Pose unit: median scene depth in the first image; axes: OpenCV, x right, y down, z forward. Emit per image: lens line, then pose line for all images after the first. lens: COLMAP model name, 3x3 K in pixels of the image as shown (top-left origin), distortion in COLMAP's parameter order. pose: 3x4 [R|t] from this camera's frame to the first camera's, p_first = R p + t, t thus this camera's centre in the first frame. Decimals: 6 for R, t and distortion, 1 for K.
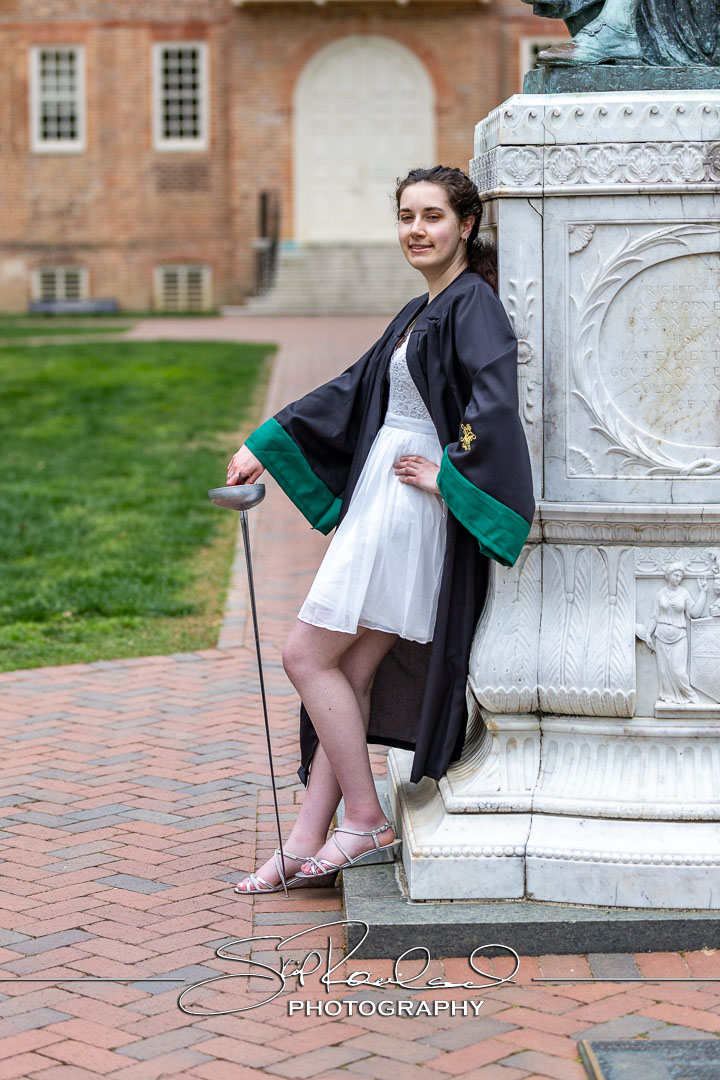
lens RADIAL K [[2586.9, 0, 360.0], [0, 2586.9, 540.0], [0, 0, 1]] dist [0.035675, -0.354574]
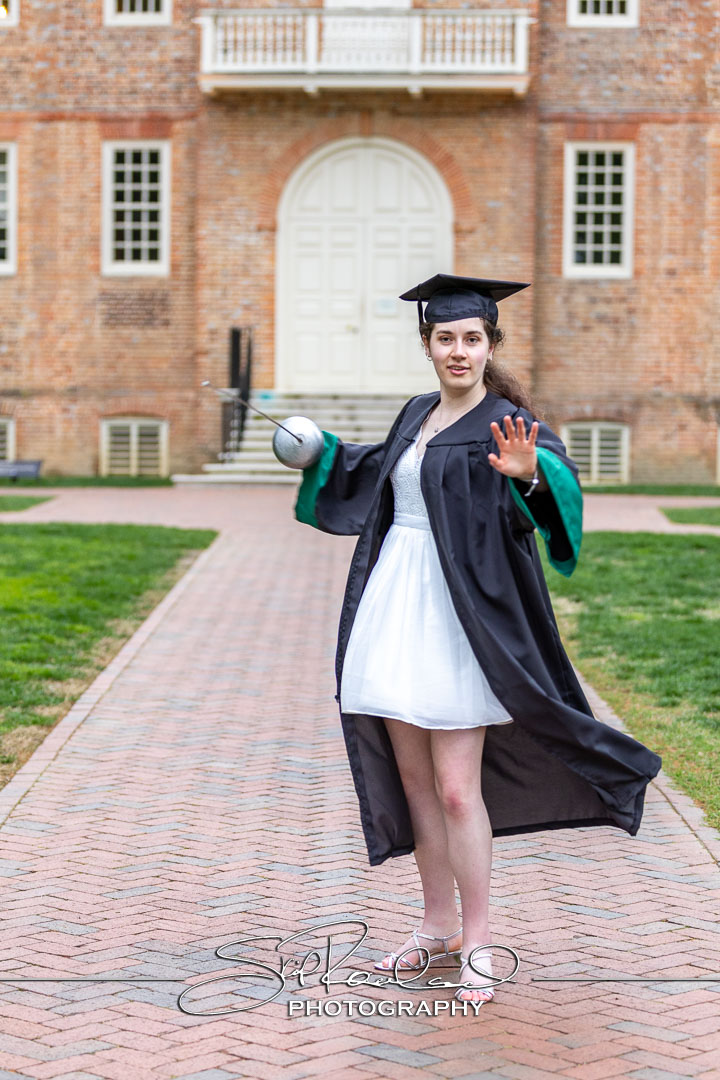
lens RADIAL K [[2476.3, 0, 362.5], [0, 2476.3, 615.0], [0, 0, 1]] dist [0.002960, -0.148469]
pose [[0.999525, 0.021112, -0.022472, 0.077563], [-0.021553, 0.999577, -0.019552, -0.124003], [0.022050, 0.020027, 0.999556, 0.918595]]
